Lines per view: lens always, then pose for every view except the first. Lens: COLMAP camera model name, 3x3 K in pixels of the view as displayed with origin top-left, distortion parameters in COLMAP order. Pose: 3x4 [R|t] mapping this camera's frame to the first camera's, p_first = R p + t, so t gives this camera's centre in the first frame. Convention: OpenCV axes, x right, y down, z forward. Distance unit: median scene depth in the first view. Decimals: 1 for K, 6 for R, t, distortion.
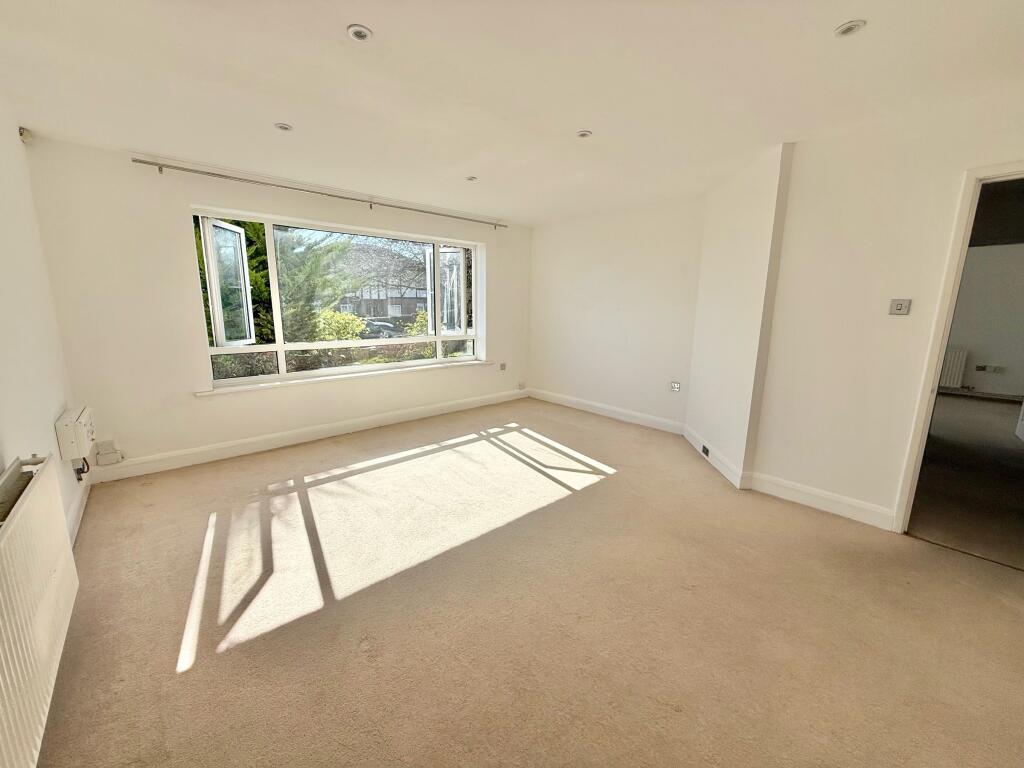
lens RADIAL K [[412.6, 0, 511.4], [0, 412.6, 378.9], [0, 0, 1]] dist [-0.001157, 0.000500]
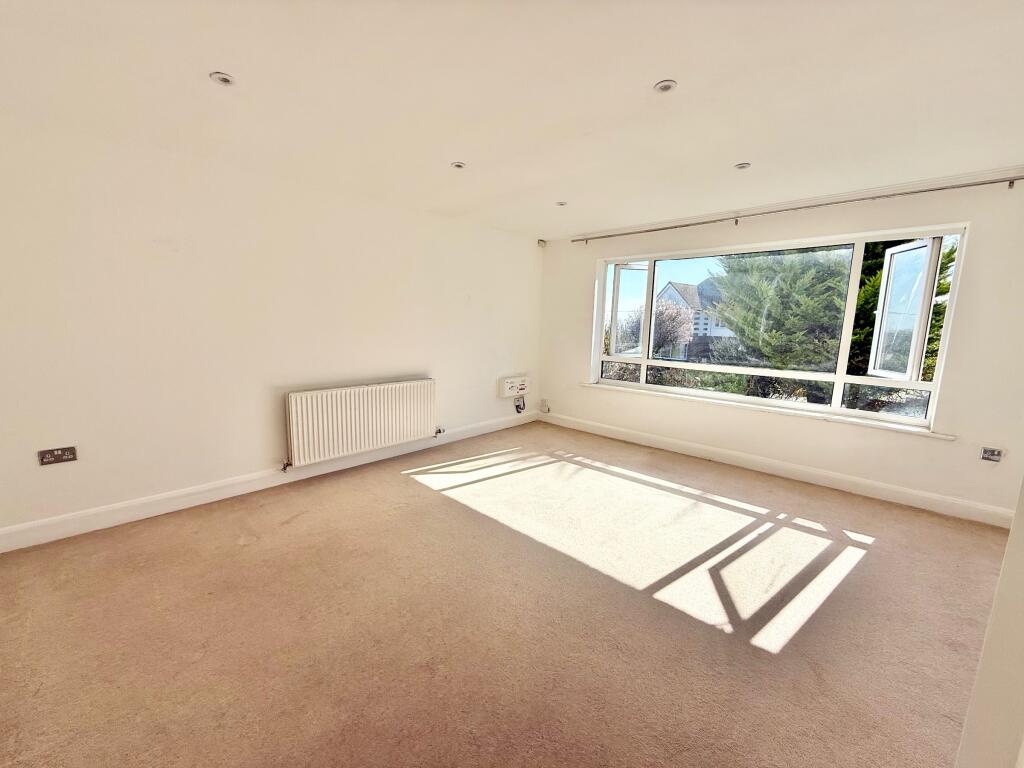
lens RADIAL K [[412.6, 0, 511.0], [0, 412.6, 386.7], [0, 0, 1]] dist [-0.001157, 0.000500]
pose [[0.071857, 0.150515, -0.985993, 0.645847], [-0.196333, 0.971342, 0.133970, -0.096182], [0.977901, 0.183956, 0.099348, 0.536862]]
